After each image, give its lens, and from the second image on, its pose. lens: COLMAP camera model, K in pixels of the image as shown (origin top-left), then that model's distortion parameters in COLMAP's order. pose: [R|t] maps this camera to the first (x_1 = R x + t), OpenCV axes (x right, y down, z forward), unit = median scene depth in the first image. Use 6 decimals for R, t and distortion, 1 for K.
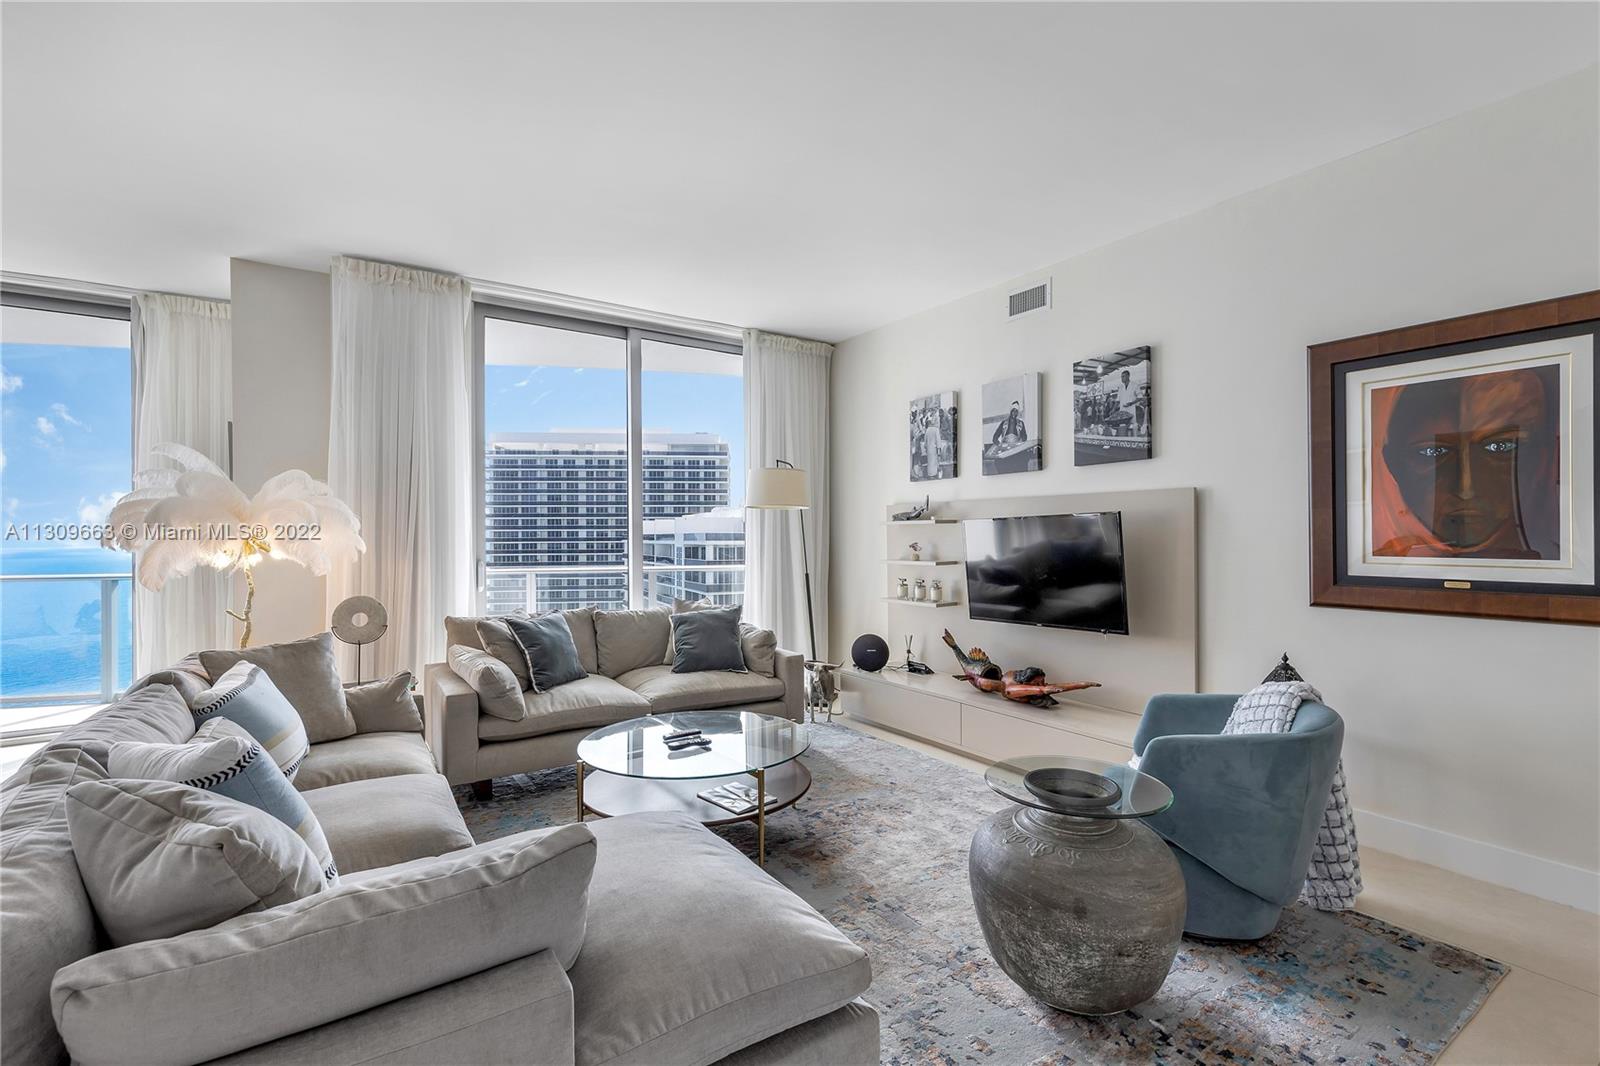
lens RADIAL K [[722.2, 0, 800.0], [0, 722.2, 533.0], [0, 0, 1]] dist [-0.000611, 0.000097]
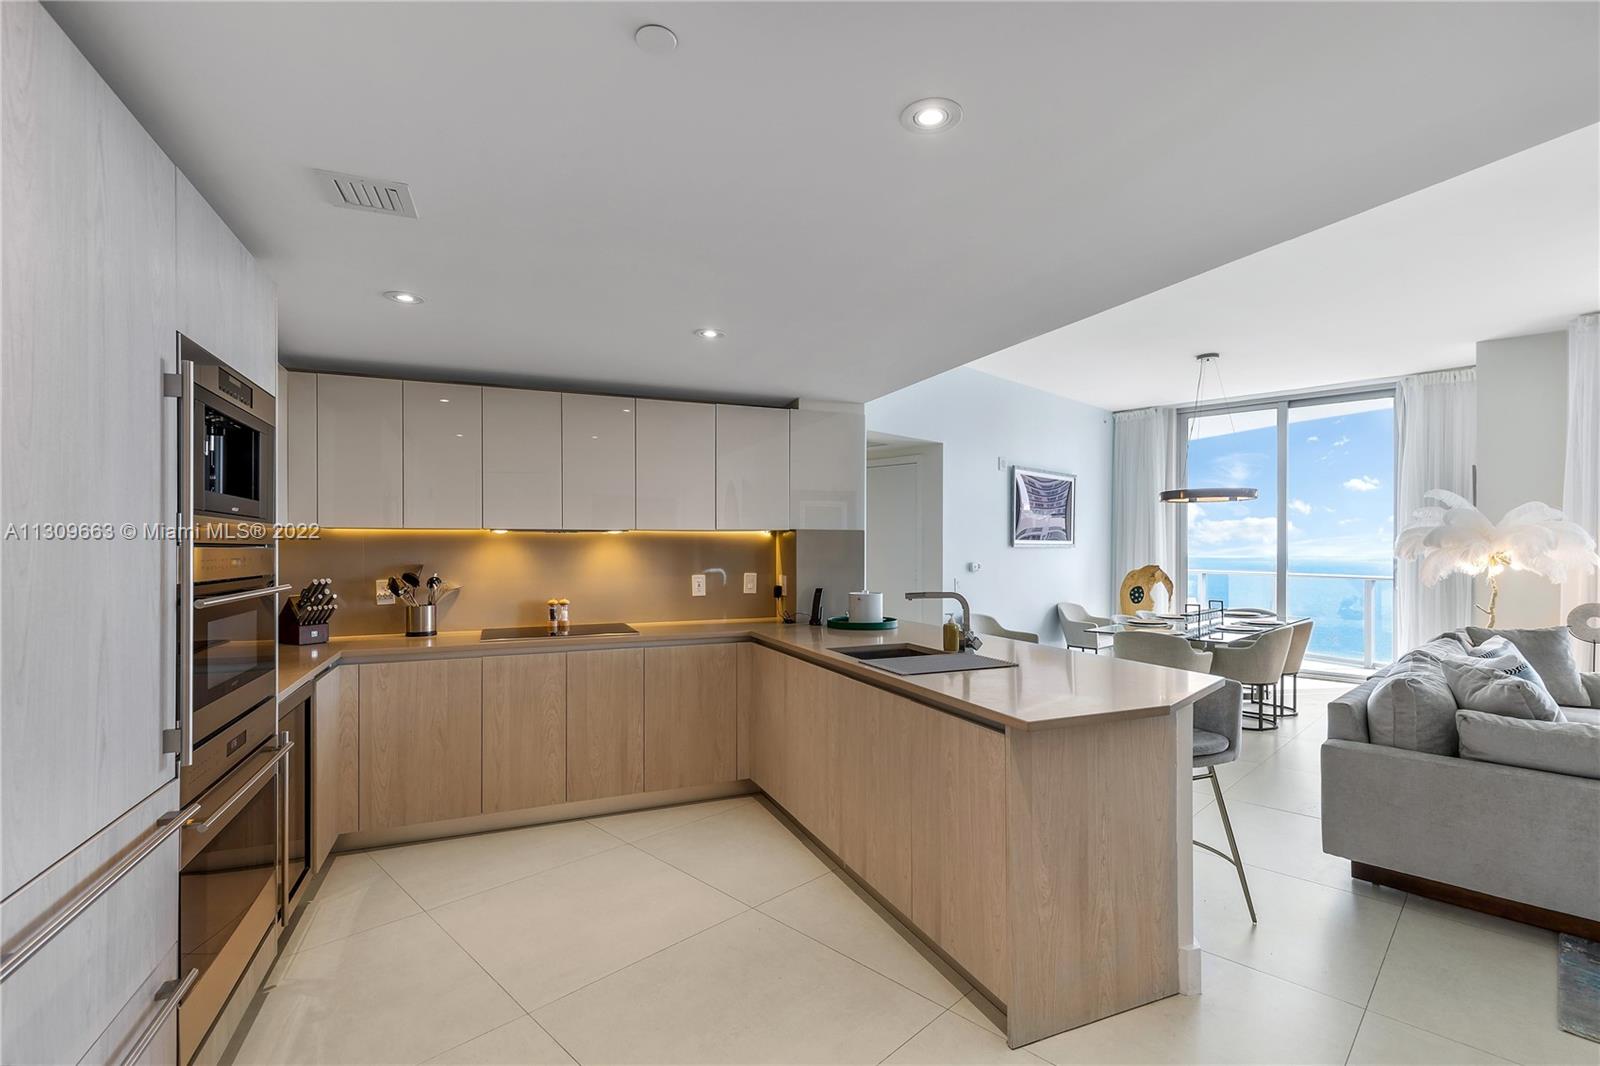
lens RADIAL K [[739.3, 0, 800.0], [0, 739.3, 533.0], [0, 0, 1]] dist [-0.000267, 0.000738]
pose [[0.198995, 0.001074, -0.980000, 0.275944], [-0.012844, 0.999916, -0.001512, -0.010287], [0.979916, 0.012888, 0.198993, -0.449448]]
